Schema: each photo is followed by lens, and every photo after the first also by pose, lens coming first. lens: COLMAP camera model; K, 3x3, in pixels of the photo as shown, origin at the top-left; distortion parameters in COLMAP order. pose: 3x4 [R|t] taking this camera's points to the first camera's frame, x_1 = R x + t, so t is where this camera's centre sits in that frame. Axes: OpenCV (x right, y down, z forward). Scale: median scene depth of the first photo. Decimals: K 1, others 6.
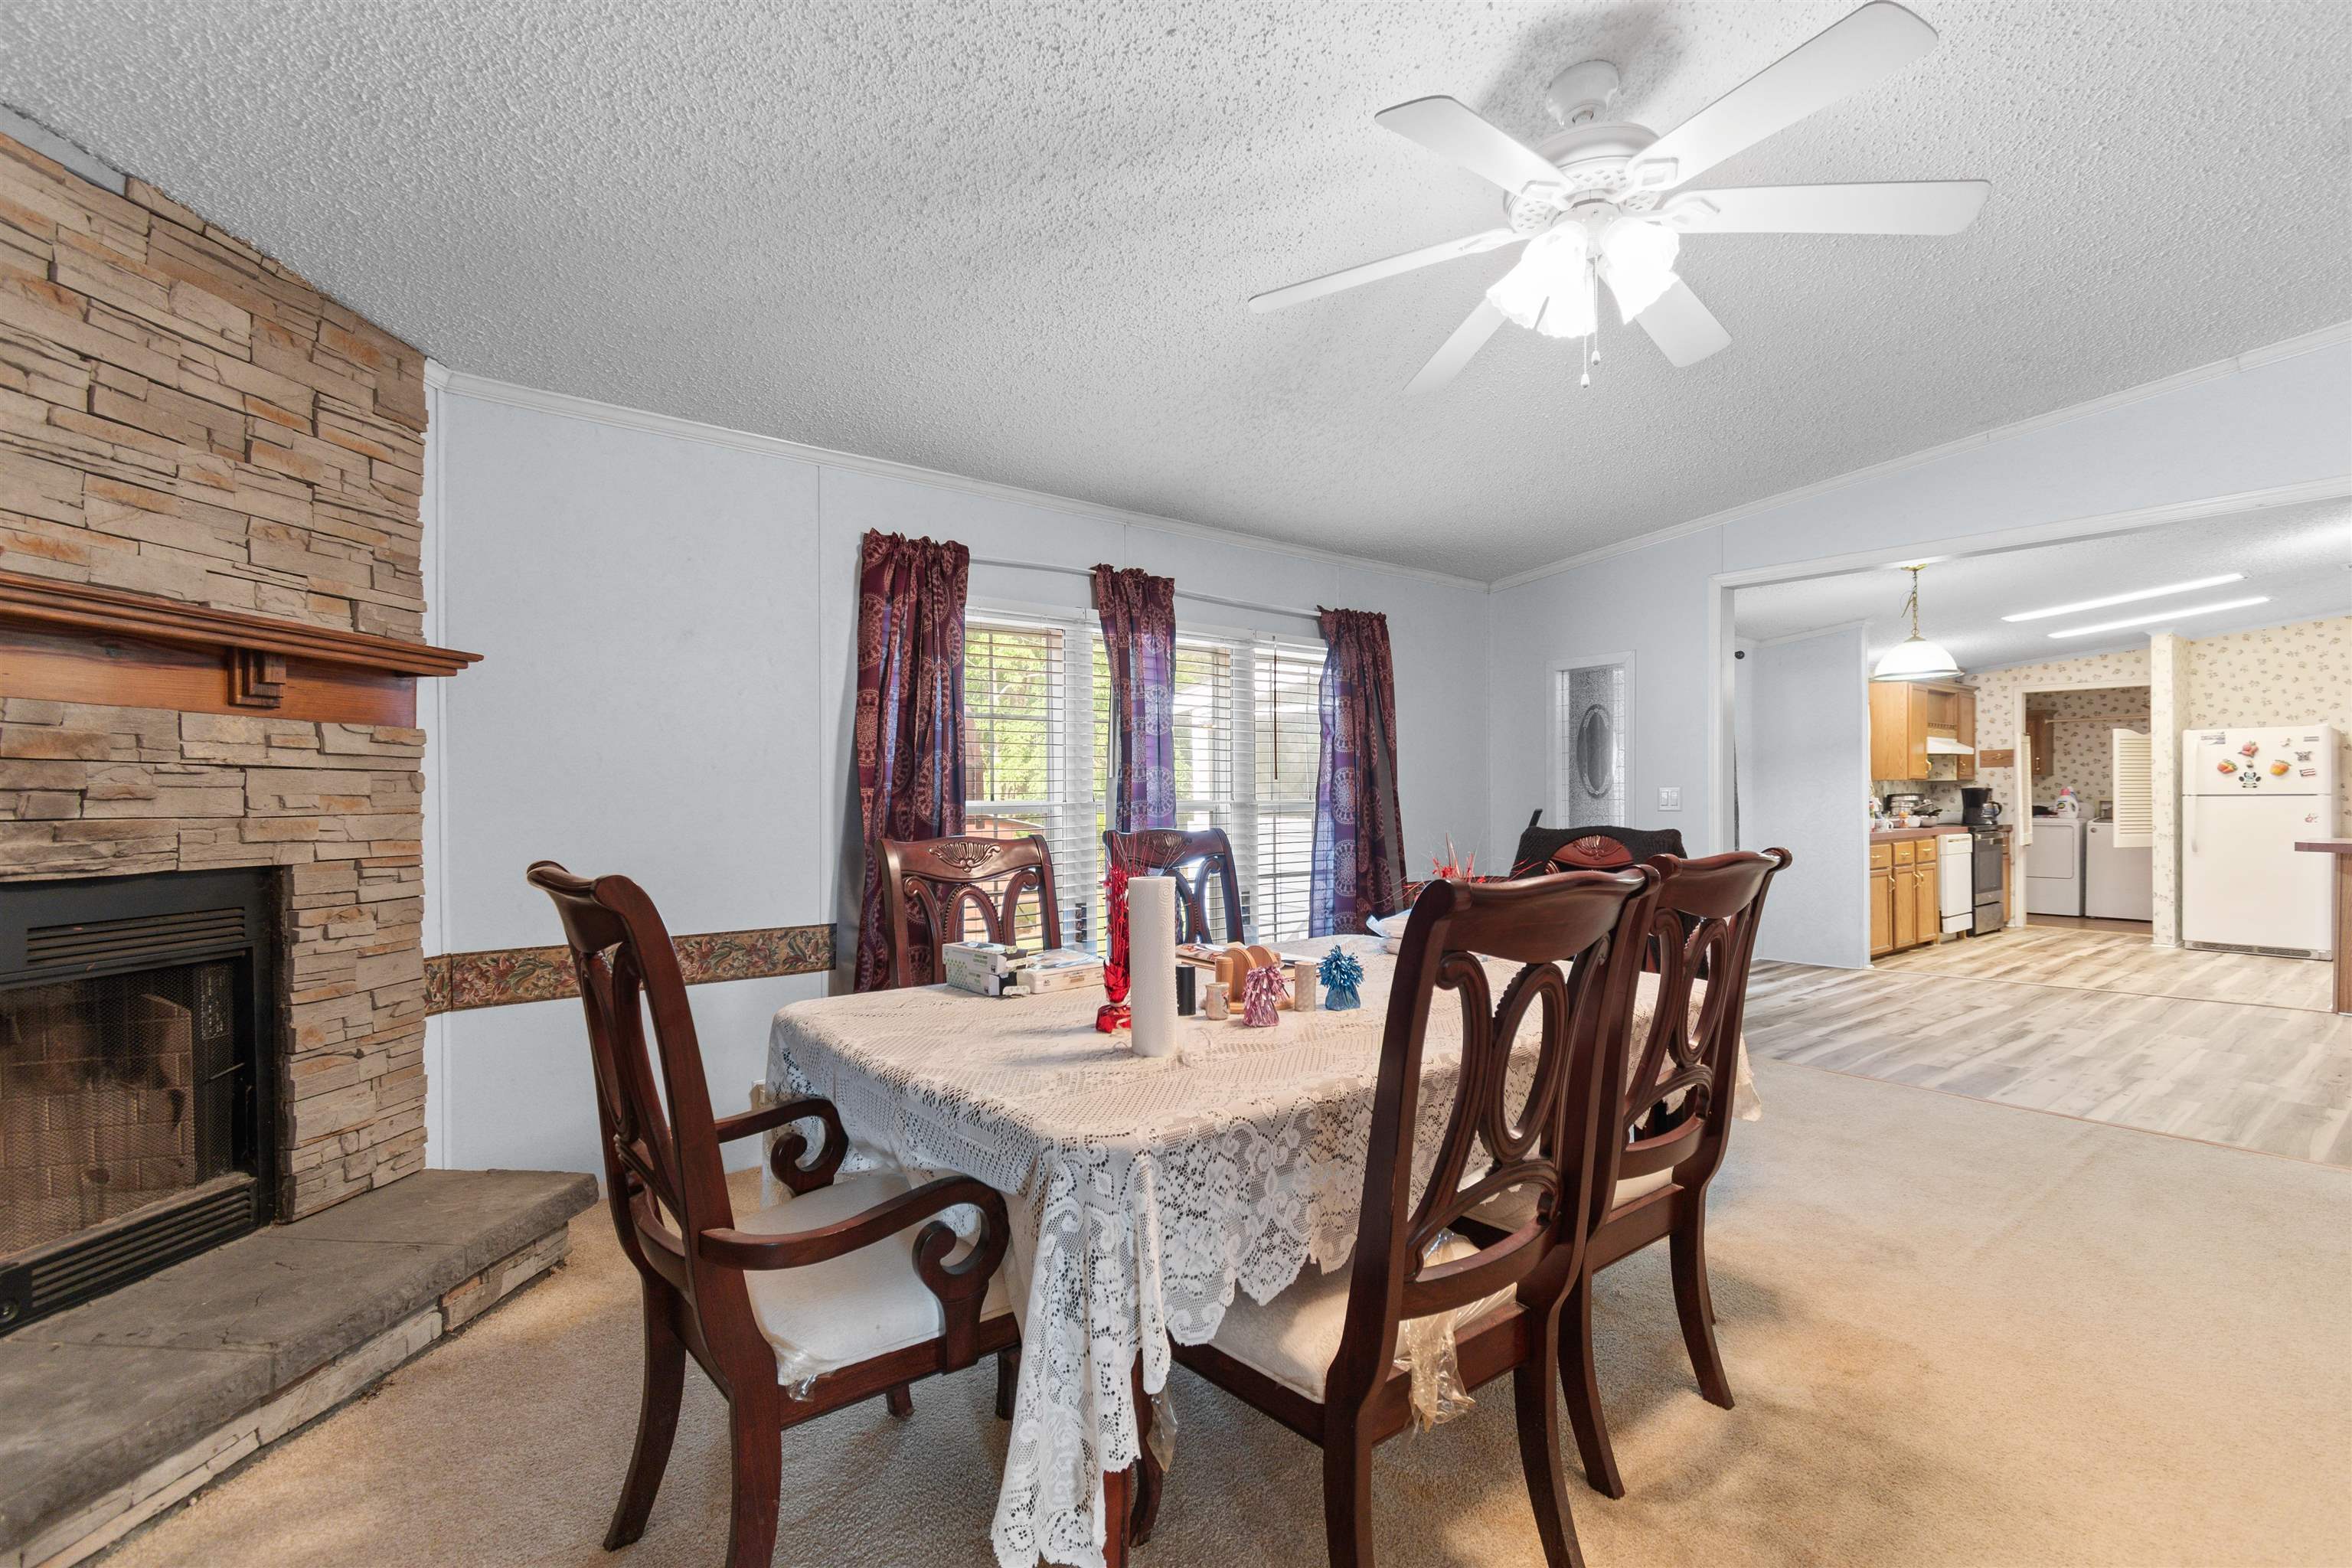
lens RADIAL K [[1045.3, 0, 1184.0], [0, 1045.3, 803.2], [0, 0, 1]] dist [0.007846, -0.004280]
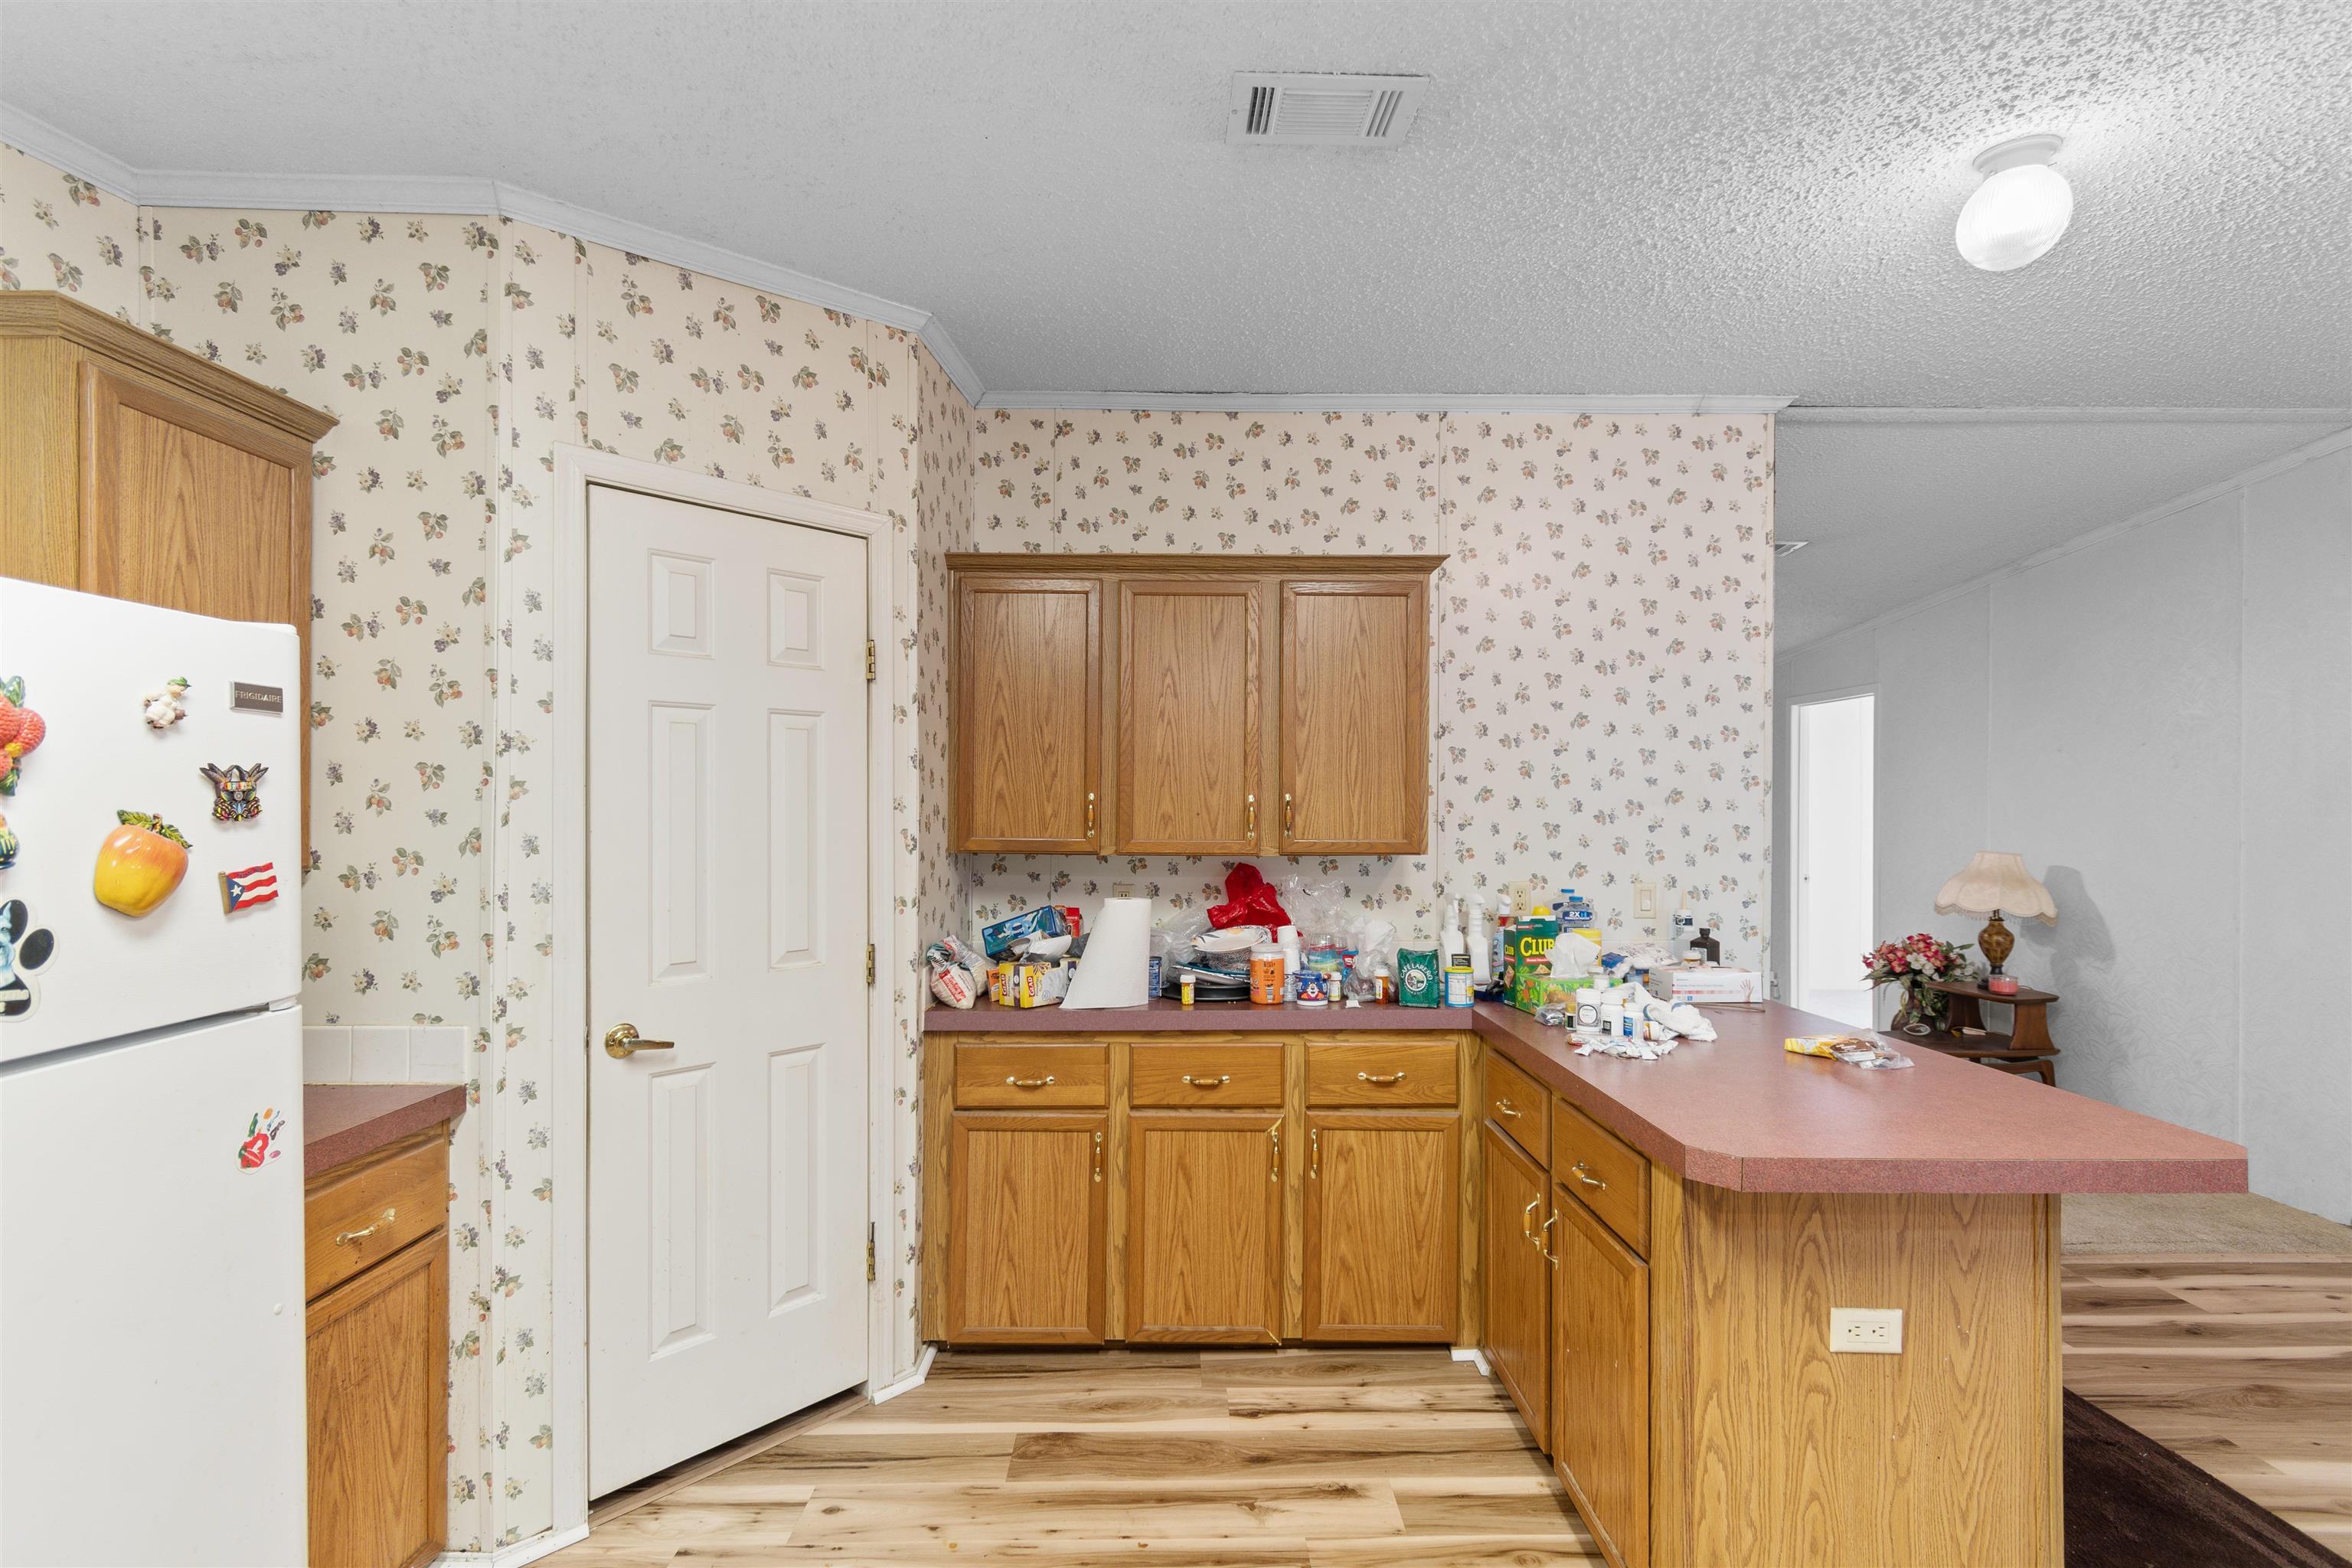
lens RADIAL K [[1045.3, 0, 1187.8], [0, 1045.3, 802.4], [0, 0, 1]] dist [0.007846, -0.004280]
pose [[-0.798553, -0.000221, 0.601925, 0.757039], [0.002197, 0.999992, 0.003282, -0.039481], [-0.601921, 0.003943, -0.798546, 0.944164]]
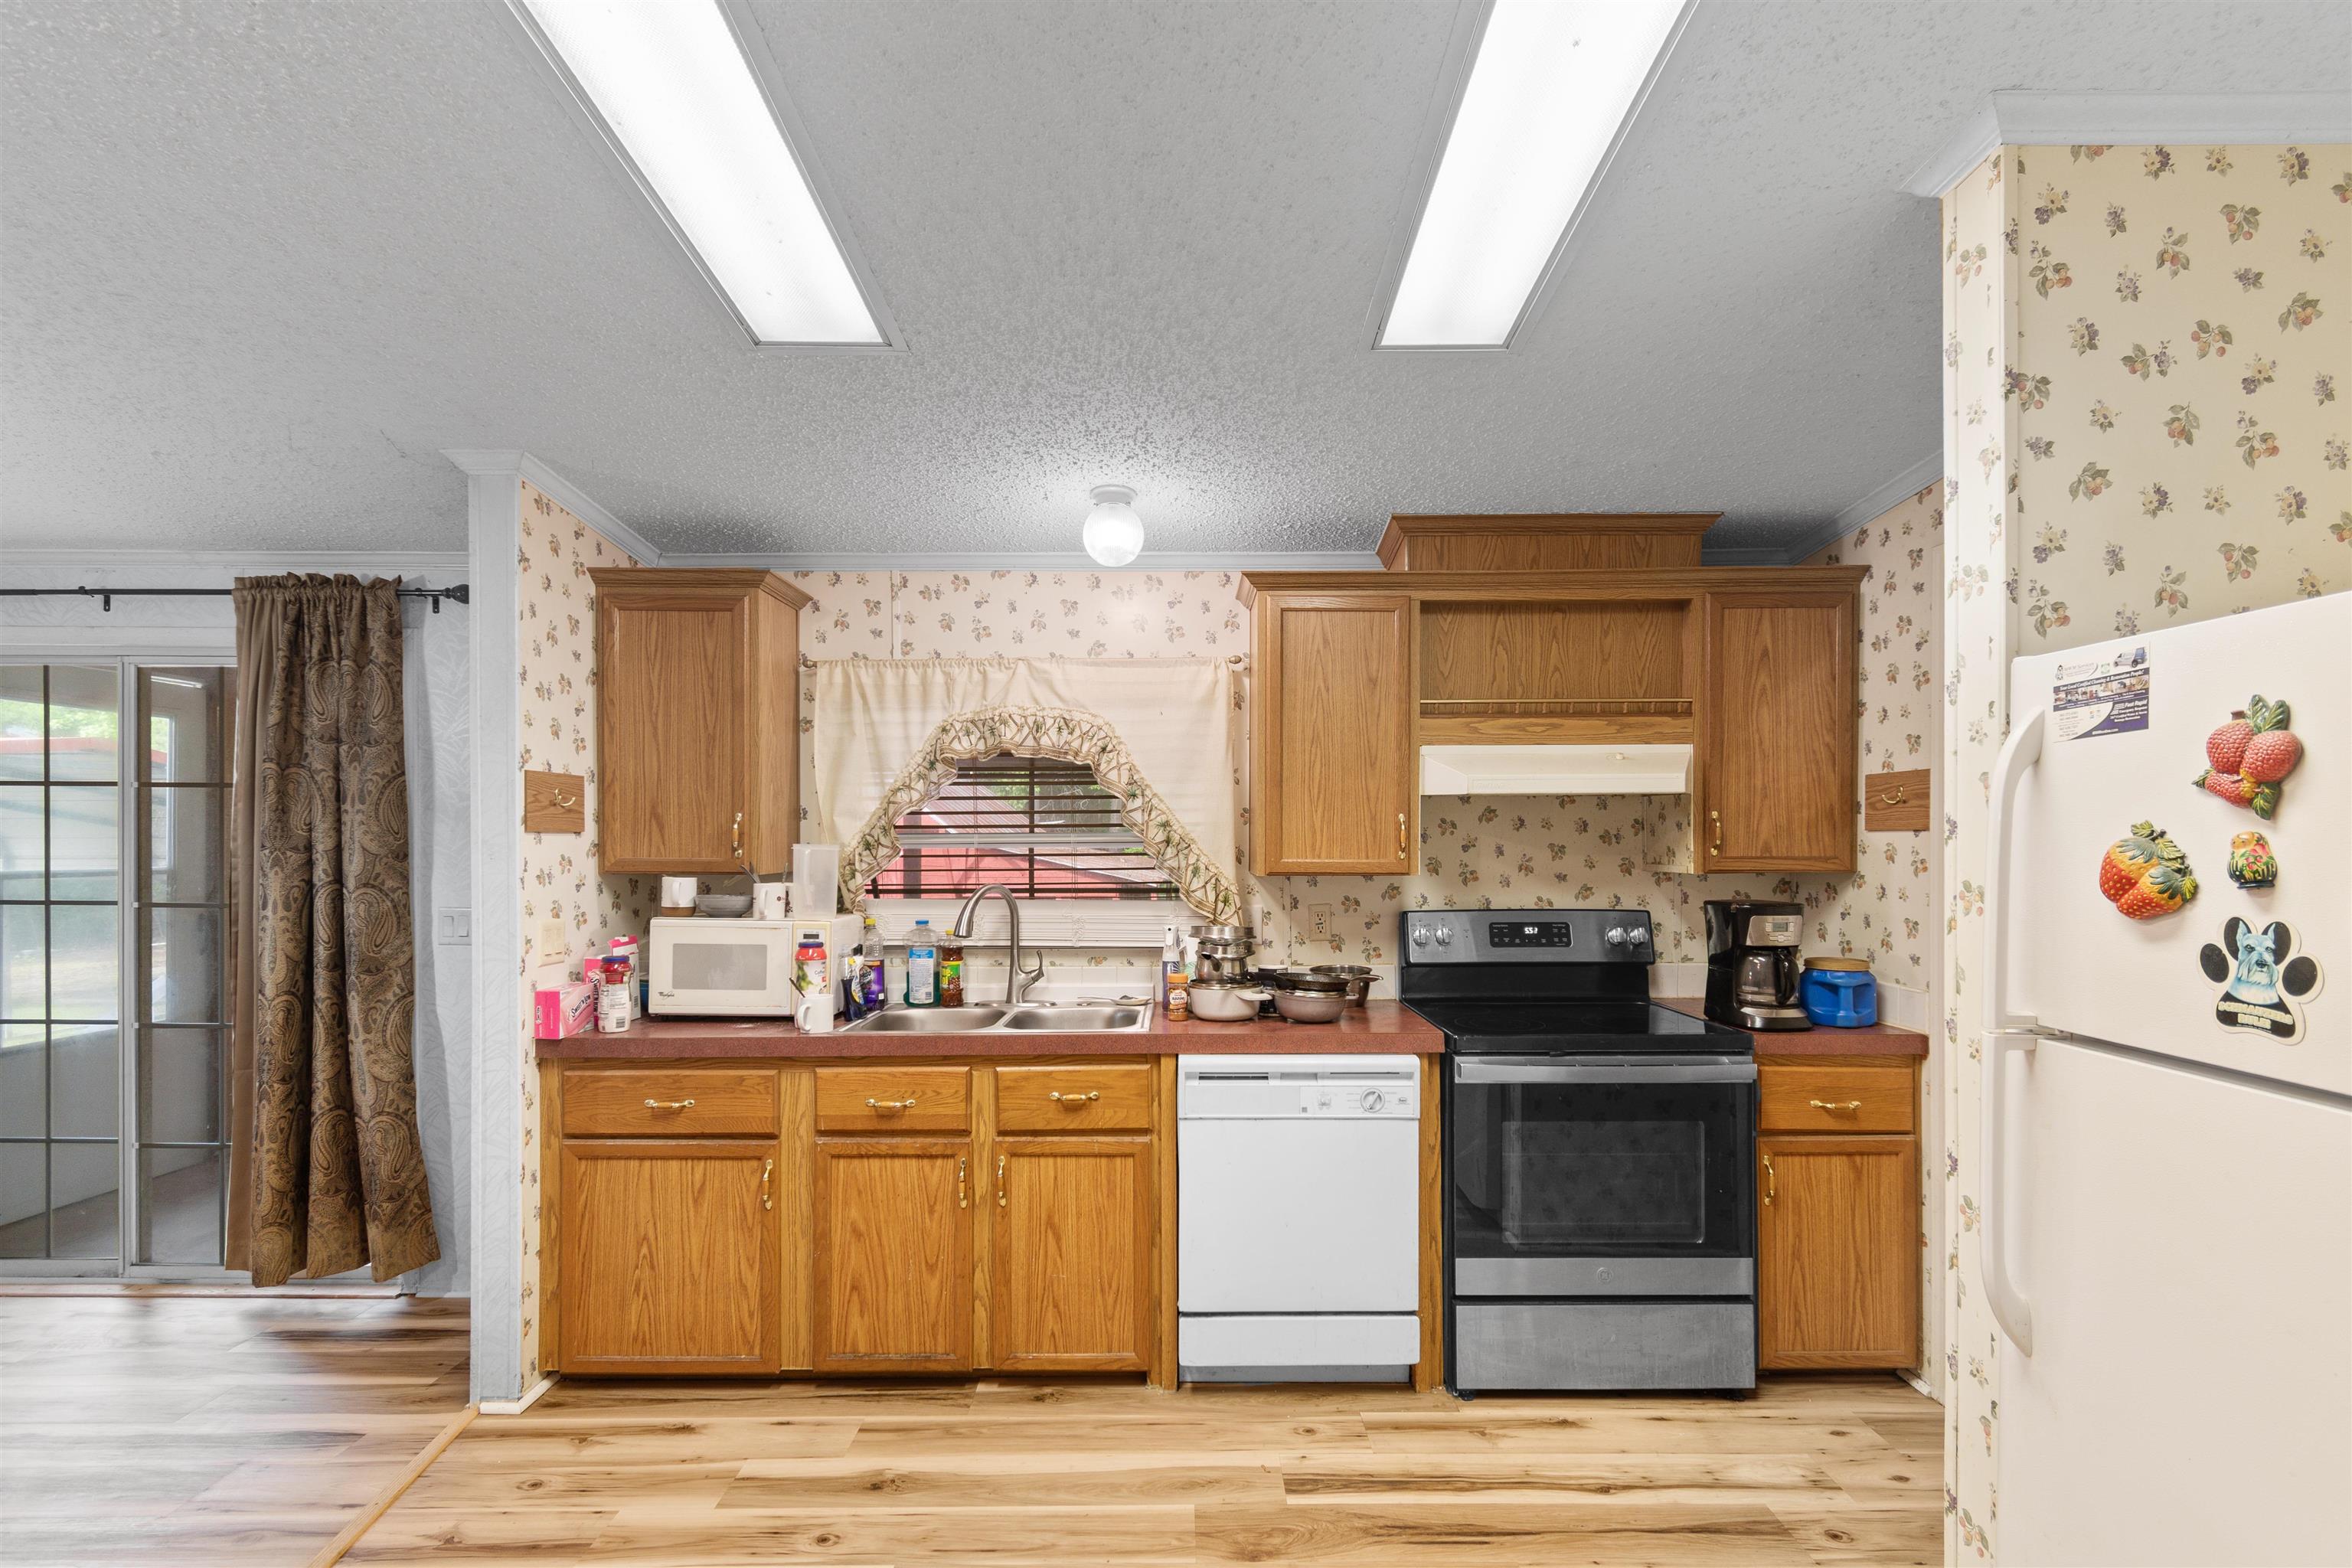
lens RADIAL K [[1045.3, 0, 1187.4], [0, 1045.3, 841.5], [0, 0, 1]] dist [0.007846, -0.004280]
pose [[0.785827, 0.007038, -0.618406, 0.921902], [-0.004285, 0.999973, 0.005935, -0.037519], [0.618432, -0.002014, 0.785836, 0.745567]]
